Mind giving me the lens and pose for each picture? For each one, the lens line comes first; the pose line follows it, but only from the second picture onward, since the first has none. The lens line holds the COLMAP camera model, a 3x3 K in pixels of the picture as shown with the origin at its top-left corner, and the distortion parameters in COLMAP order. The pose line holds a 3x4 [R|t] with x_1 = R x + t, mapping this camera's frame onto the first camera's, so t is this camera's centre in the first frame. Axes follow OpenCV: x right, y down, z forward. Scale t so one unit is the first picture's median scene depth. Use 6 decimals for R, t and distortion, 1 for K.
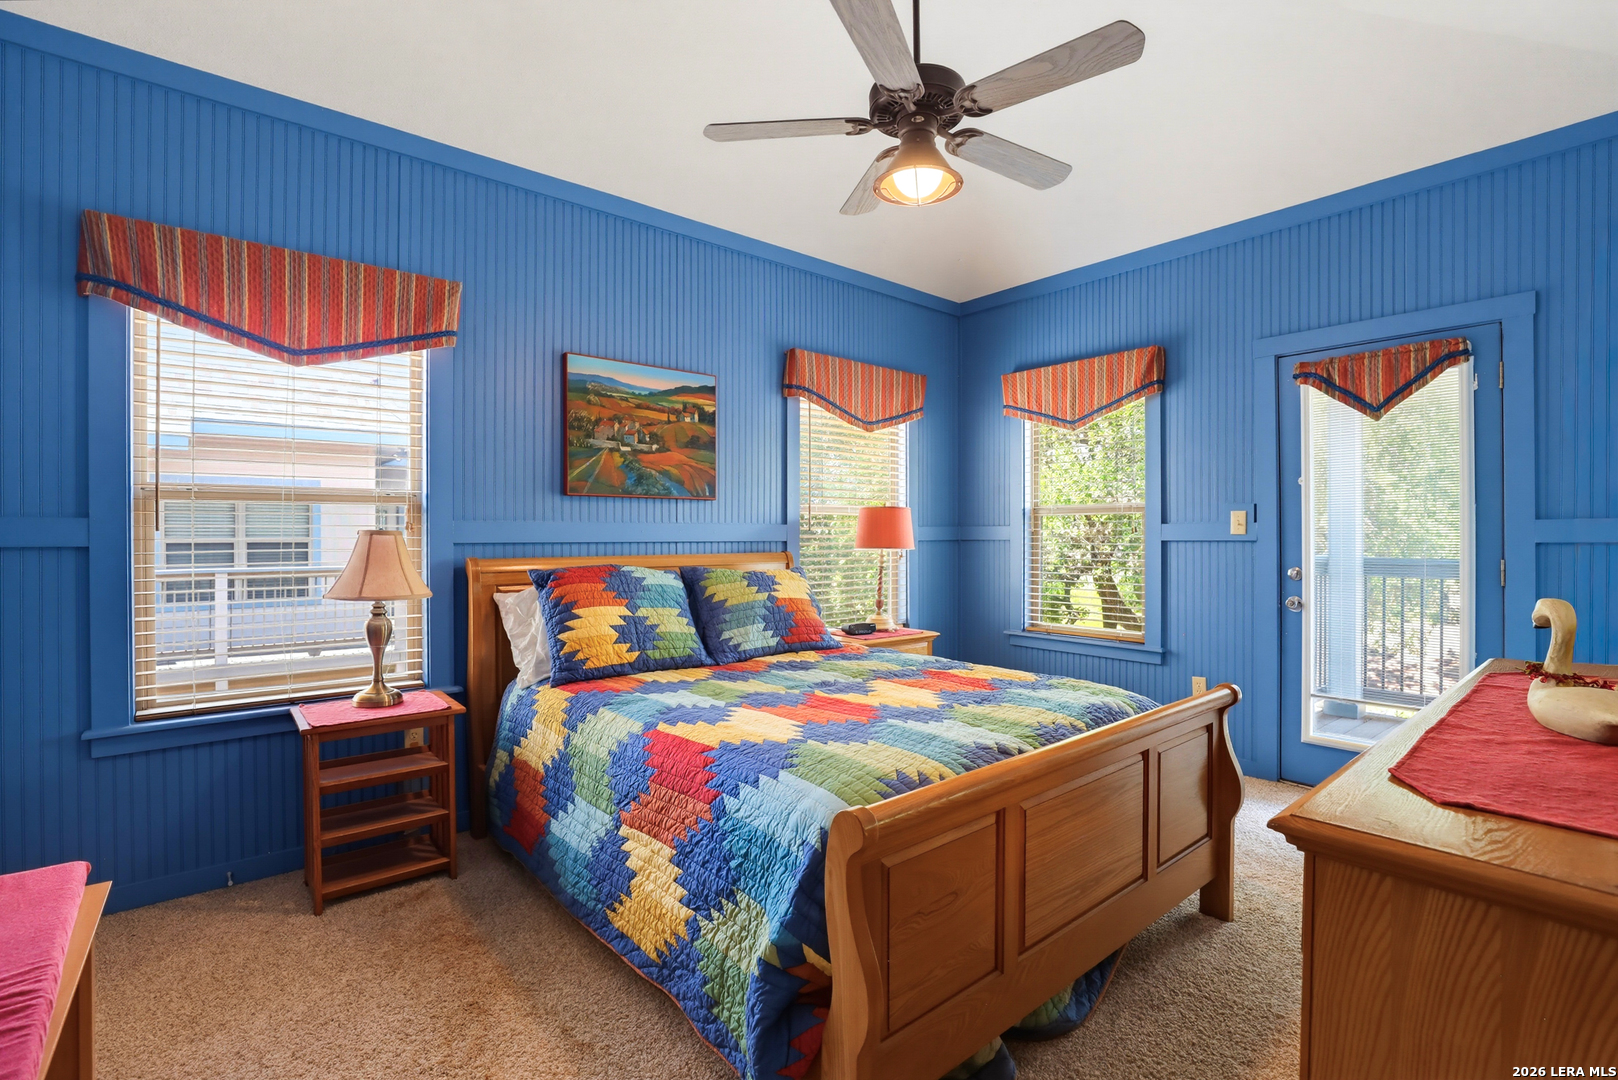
lens RADIAL K [[751.2, 0, 829.5], [0, 751.2, 516.4], [0, 0, 1]] dist [-0.044736, 0.014864]
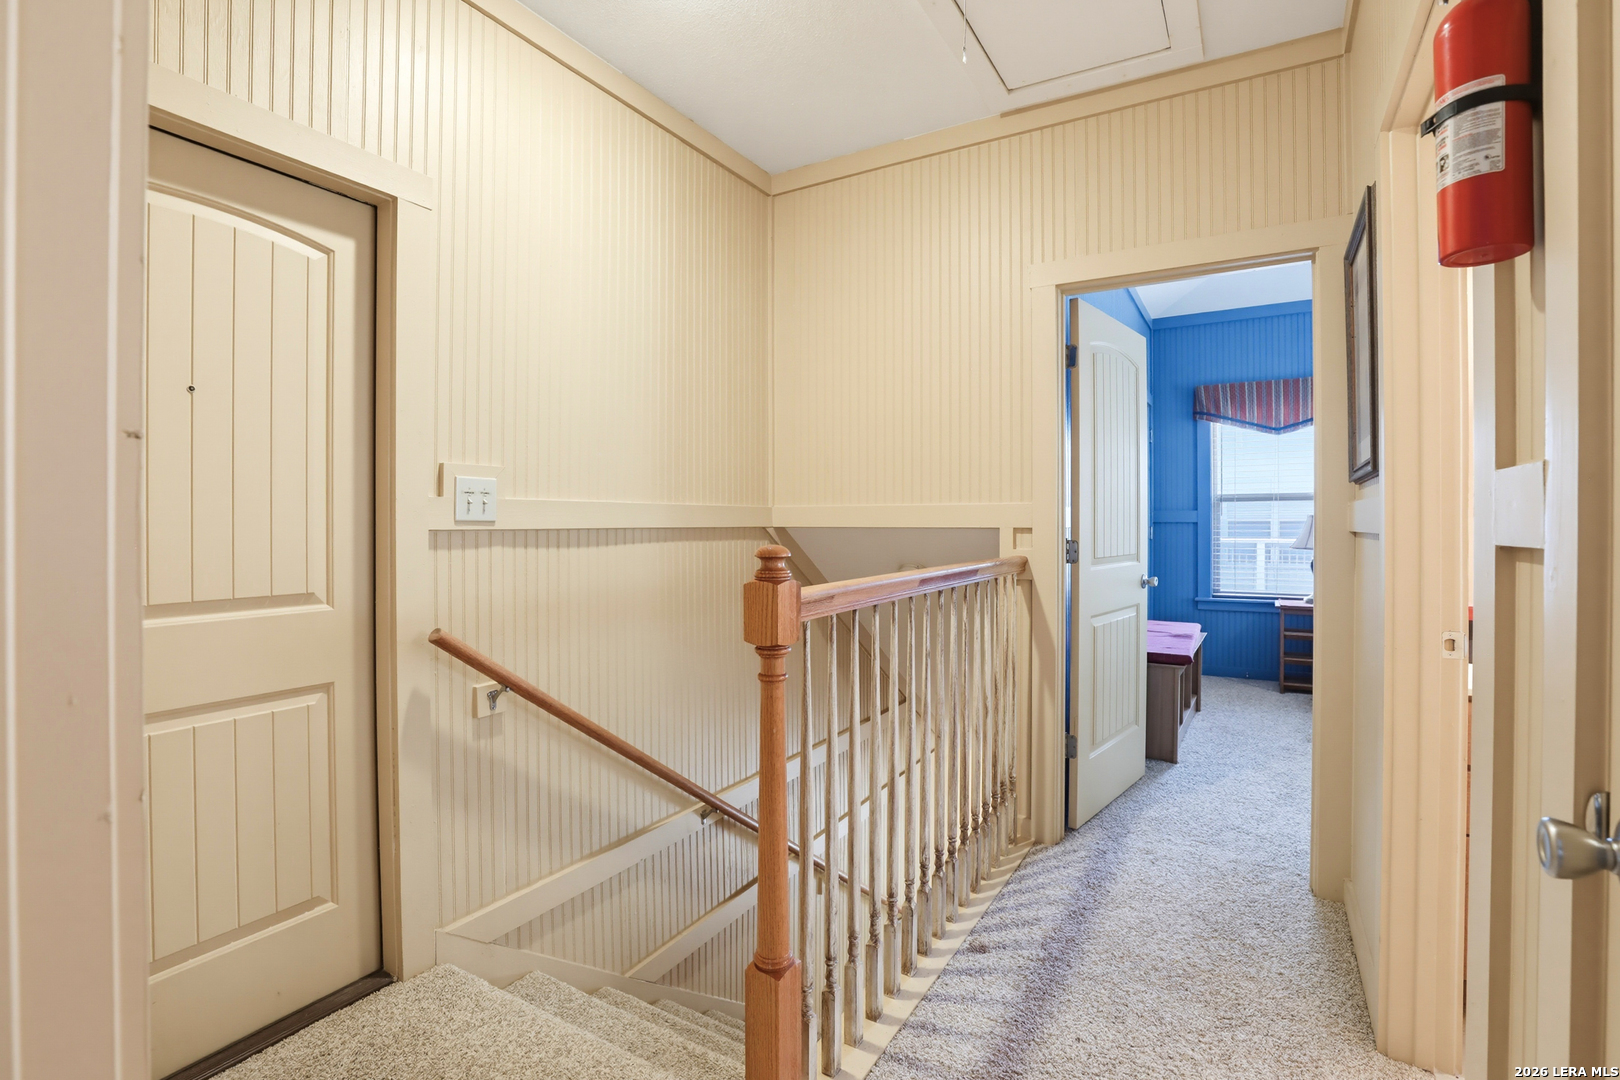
lens RADIAL K [[754.8, 0, 813.4], [0, 754.8, 541.8], [0, 0, 1]] dist [-0.042292, 0.012719]
pose [[0.318612, 0.034525, -0.947256, 0.916712], [0.021179, 0.998828, 0.043529, -0.027094], [0.947649, -0.033931, 0.317507, -0.985144]]
